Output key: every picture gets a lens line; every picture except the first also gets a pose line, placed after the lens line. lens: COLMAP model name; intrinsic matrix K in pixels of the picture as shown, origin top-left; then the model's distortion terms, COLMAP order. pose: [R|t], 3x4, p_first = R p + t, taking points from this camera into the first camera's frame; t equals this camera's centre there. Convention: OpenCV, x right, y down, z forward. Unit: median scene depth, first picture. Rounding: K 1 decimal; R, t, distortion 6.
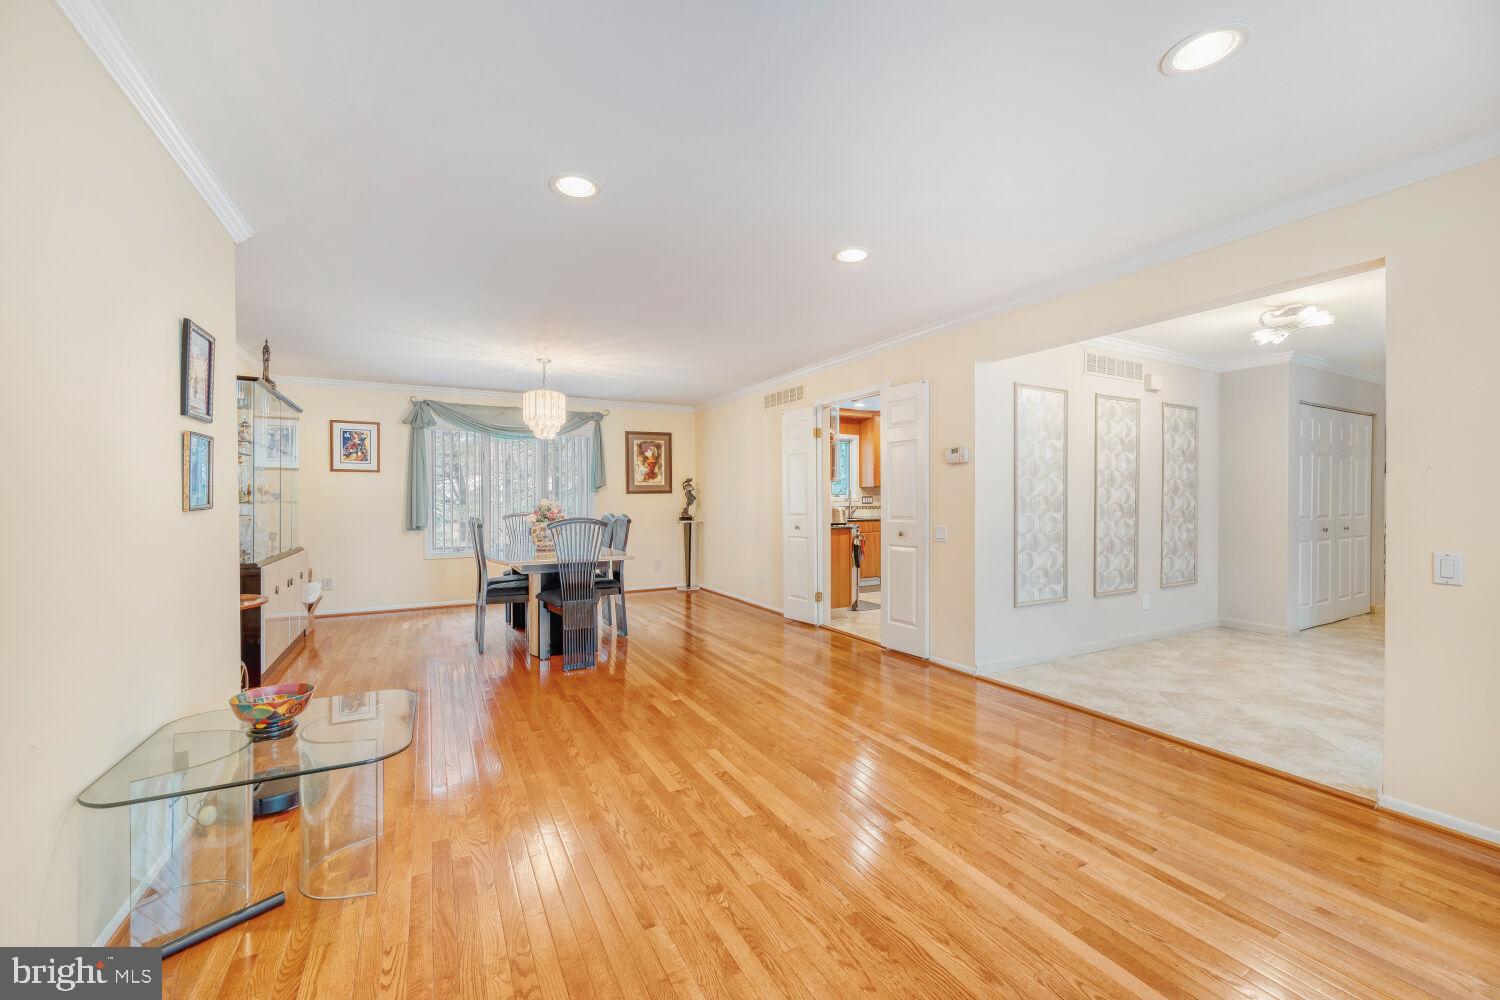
lens RADIAL K [[600.5, 0, 757.1], [0, 600.5, 500.6], [0, 0, 1]] dist [0.000681, -0.001305]
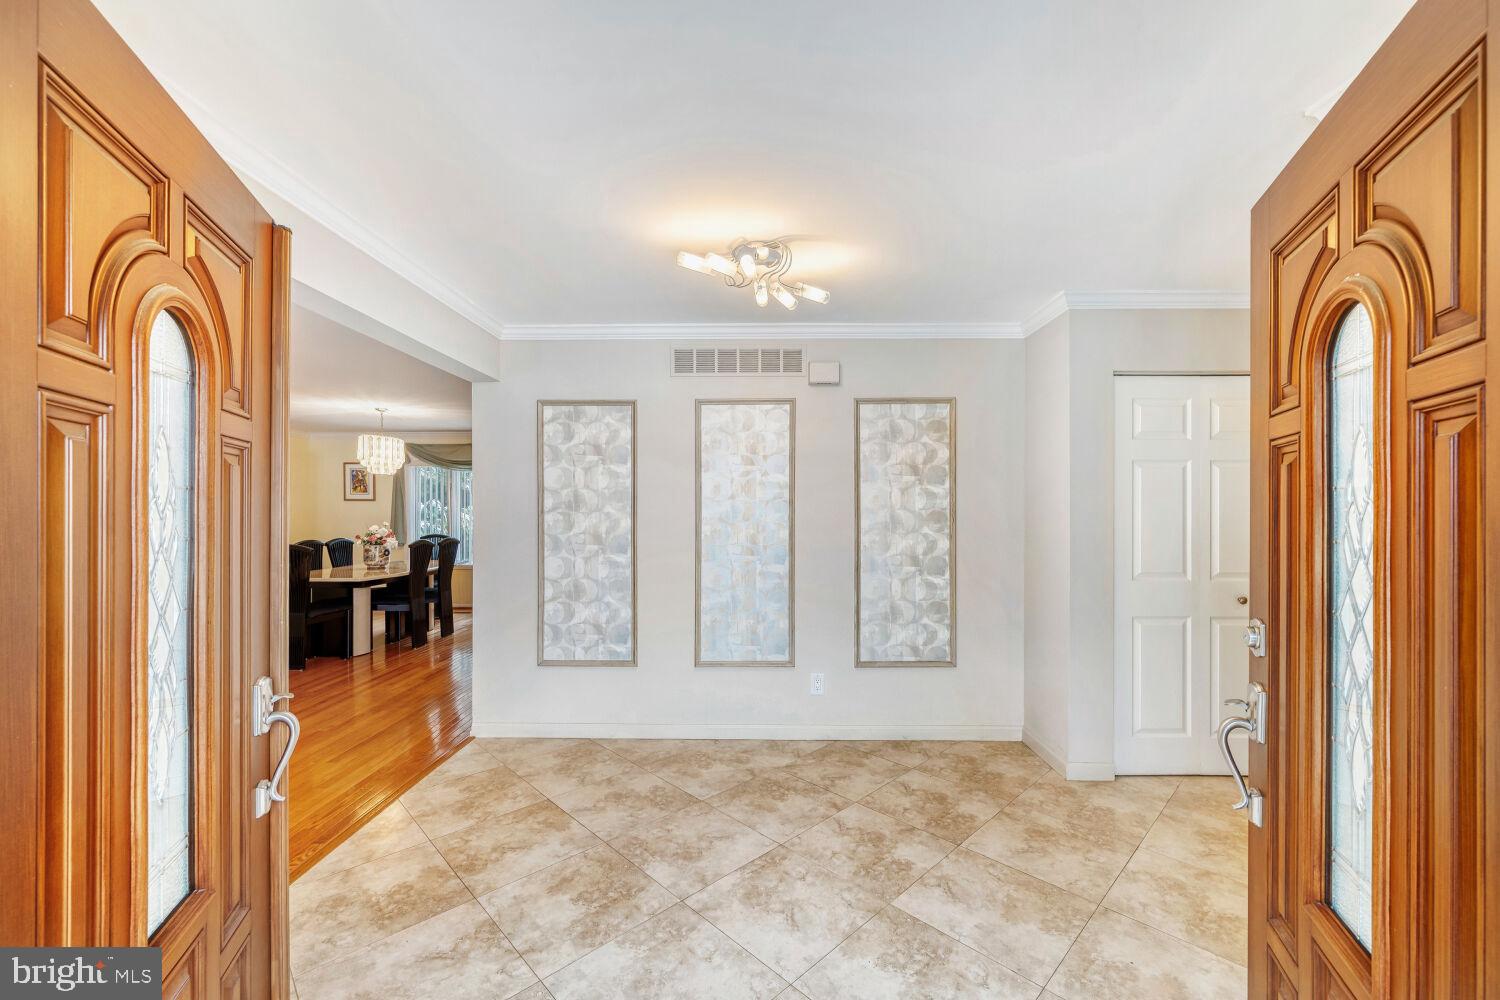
lens RADIAL K [[600.5, 0, 753.7], [0, 600.5, 505.3], [0, 0, 1]] dist [0.000681, -0.001305]
pose [[0.875829, -0.003192, -0.482611, 0.871456], [-0.001330, 0.999958, -0.009027, -0.032746], [0.482620, 0.008548, 0.875788, 0.315975]]
